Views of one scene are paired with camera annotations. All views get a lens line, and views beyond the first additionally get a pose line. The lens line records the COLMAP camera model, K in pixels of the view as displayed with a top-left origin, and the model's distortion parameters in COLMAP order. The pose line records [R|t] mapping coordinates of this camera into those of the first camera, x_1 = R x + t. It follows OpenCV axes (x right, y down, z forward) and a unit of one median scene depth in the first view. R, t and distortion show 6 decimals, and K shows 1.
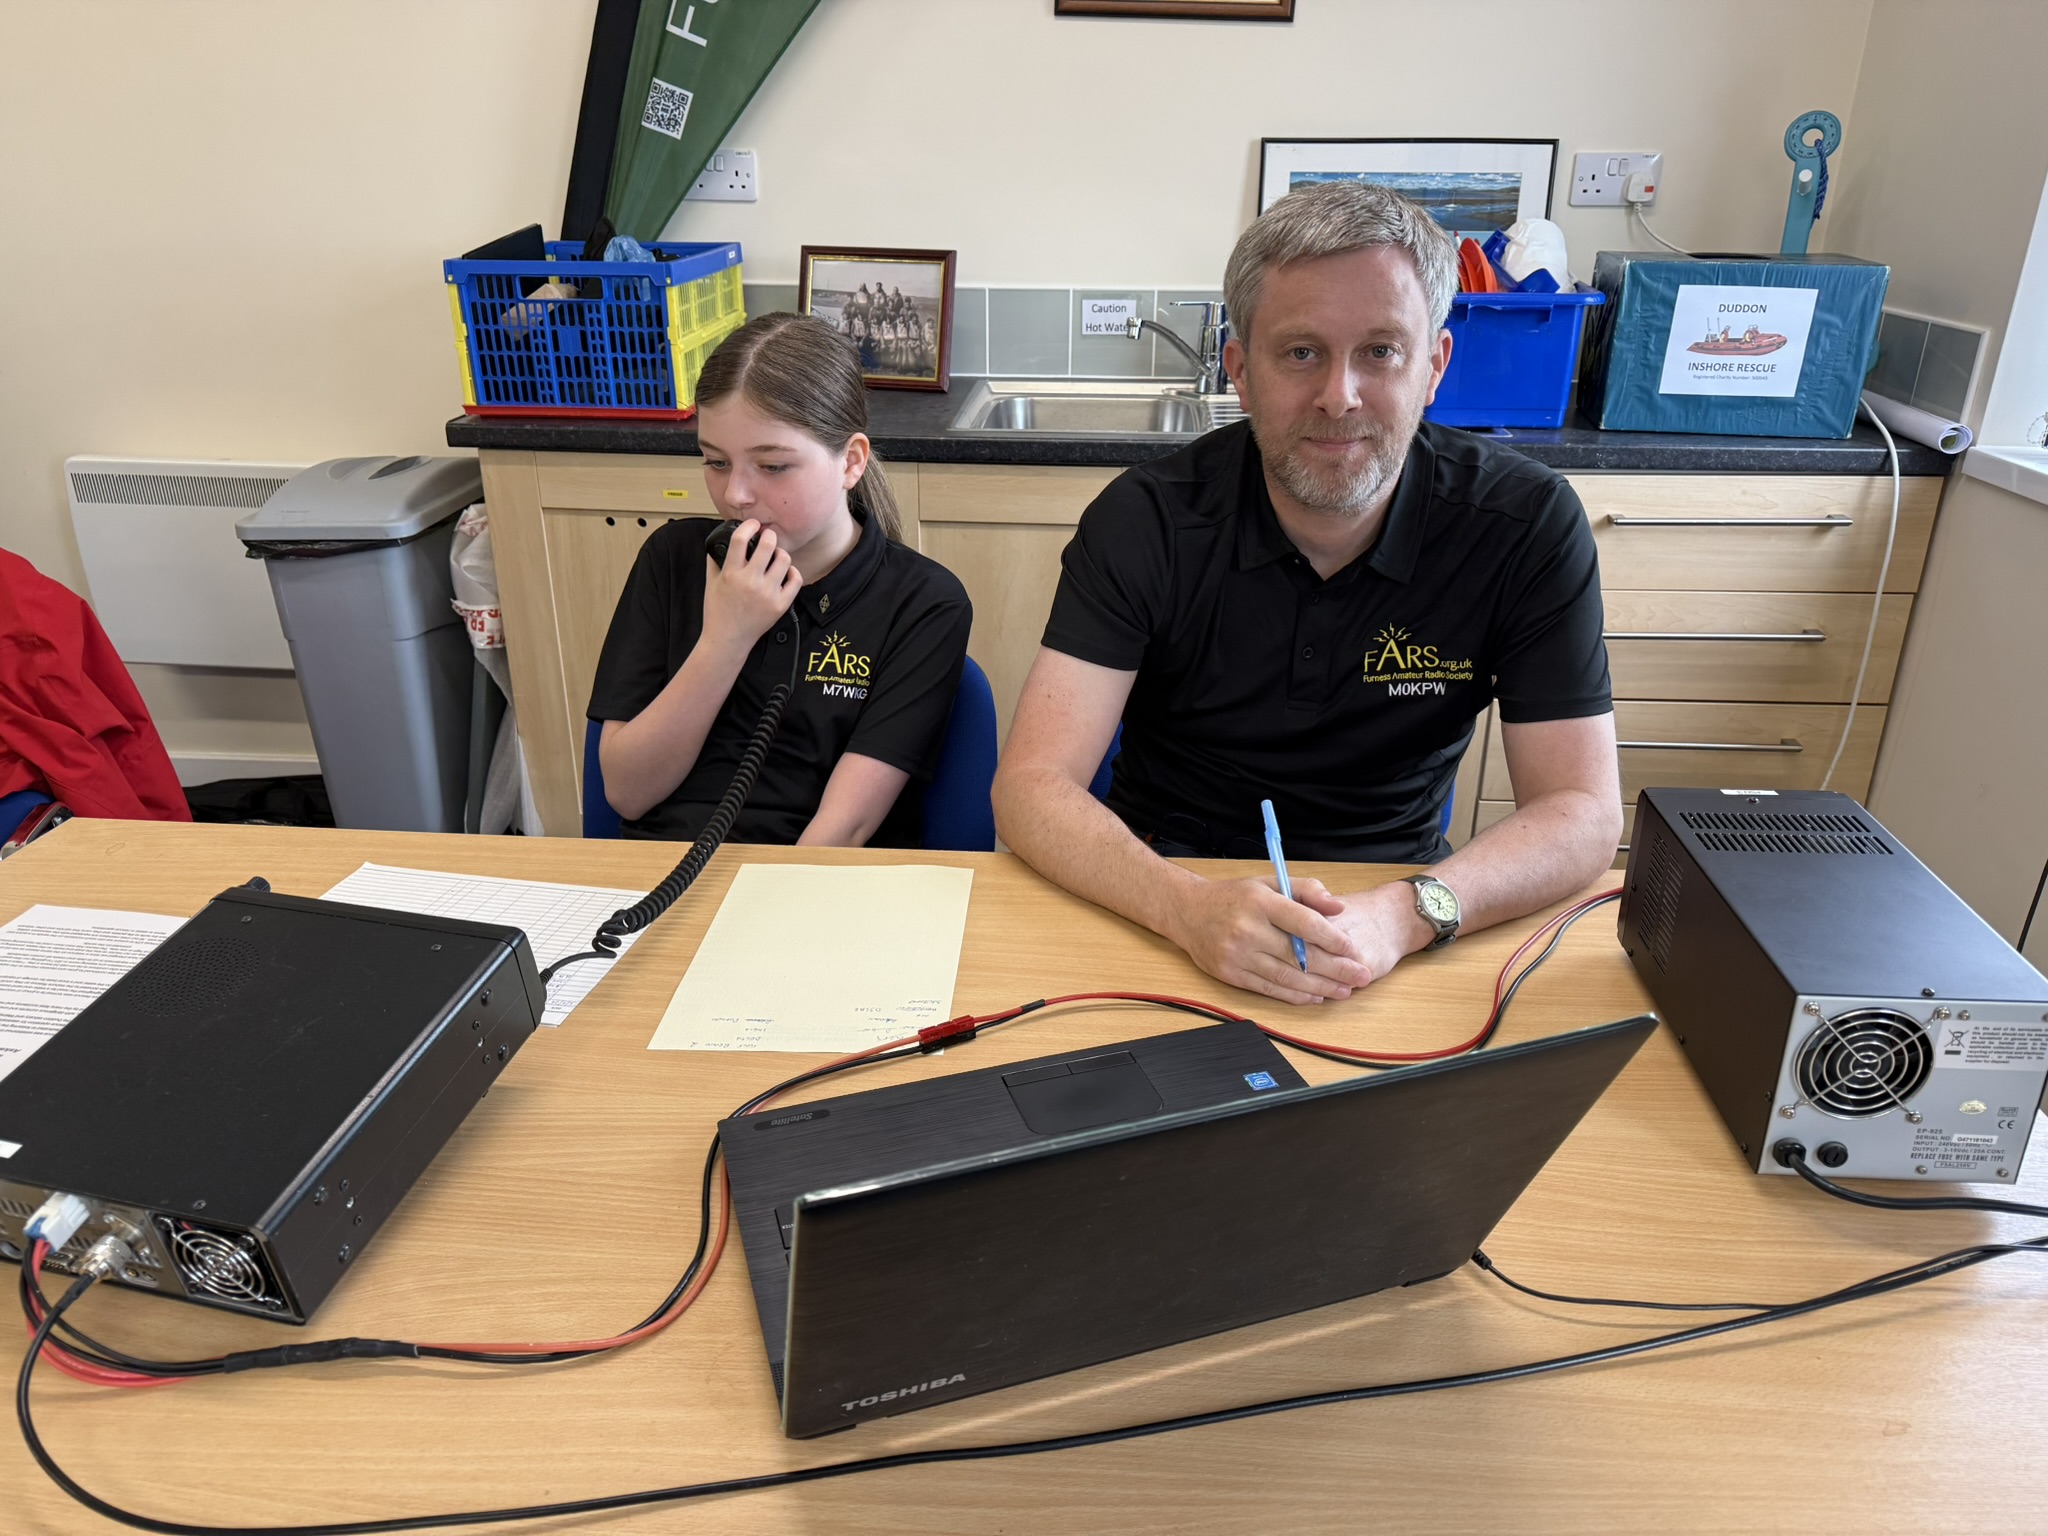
lens RADIAL K [[1489.7, 0, 1024.0], [0, 1489.7, 768.0], [0, 0, 1]] dist [0.000734, -0.005220]
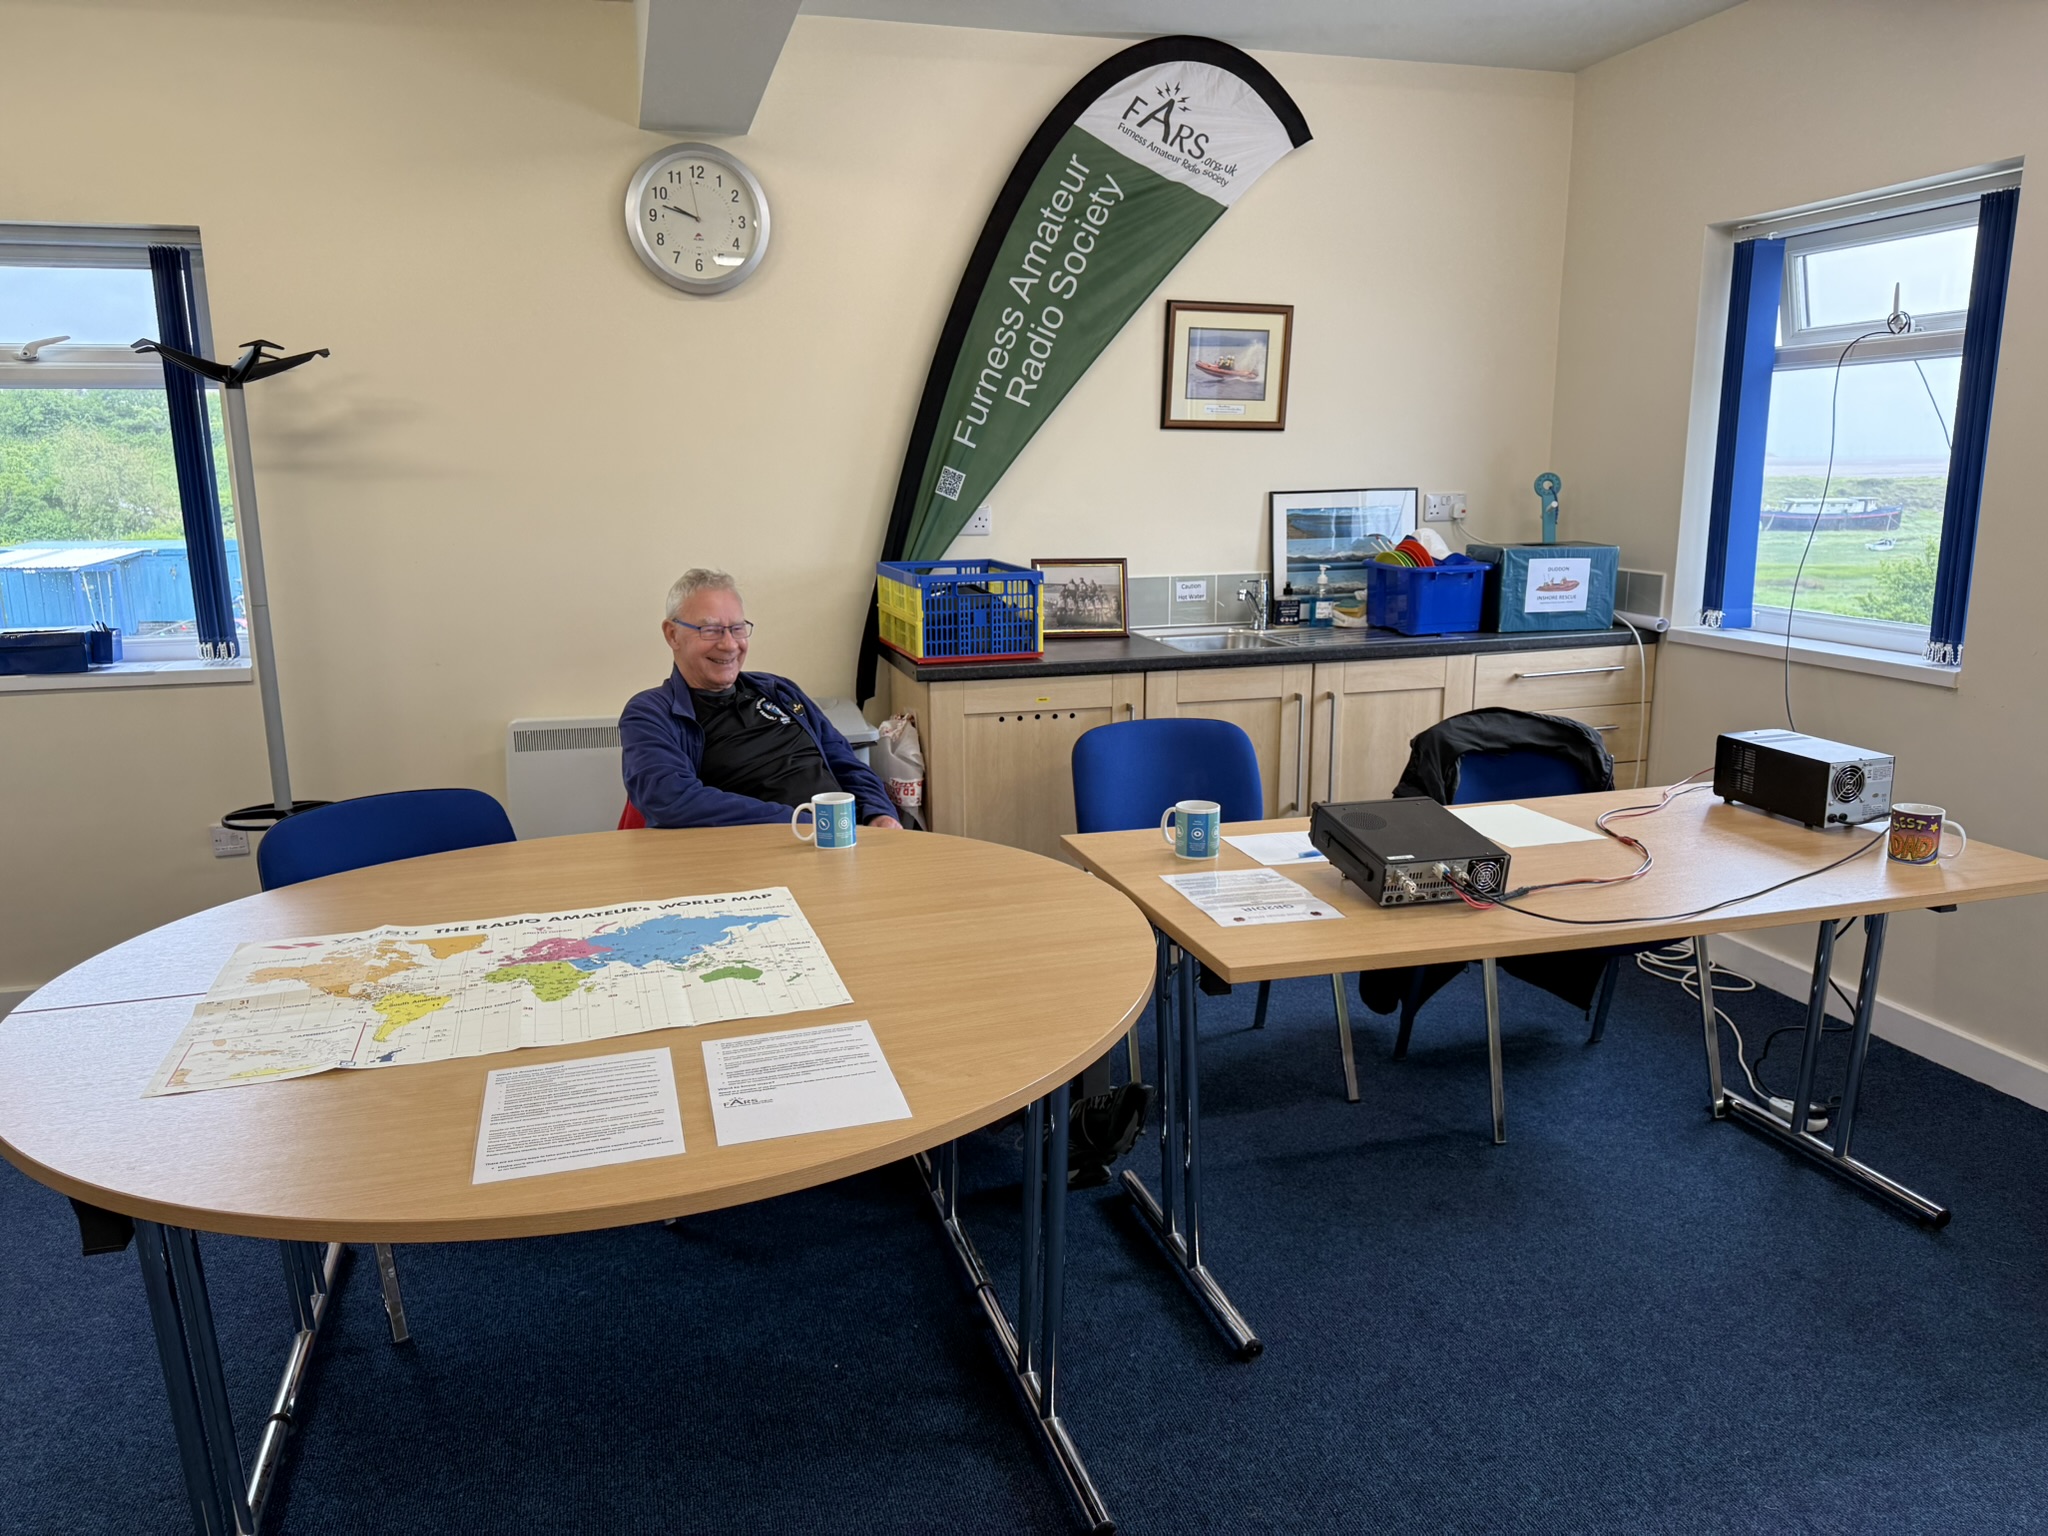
lens RADIAL K [[1424.3, 0, 1024.0], [0, 1424.3, 768.0], [0, 0, 1]] dist [0.003296, -0.000255]
pose [[0.946927, -0.085426, 0.309891, -0.797560], [0.139446, 0.977774, -0.156564, 0.151424], [-0.289629, 0.191467, 0.937793, -0.532599]]
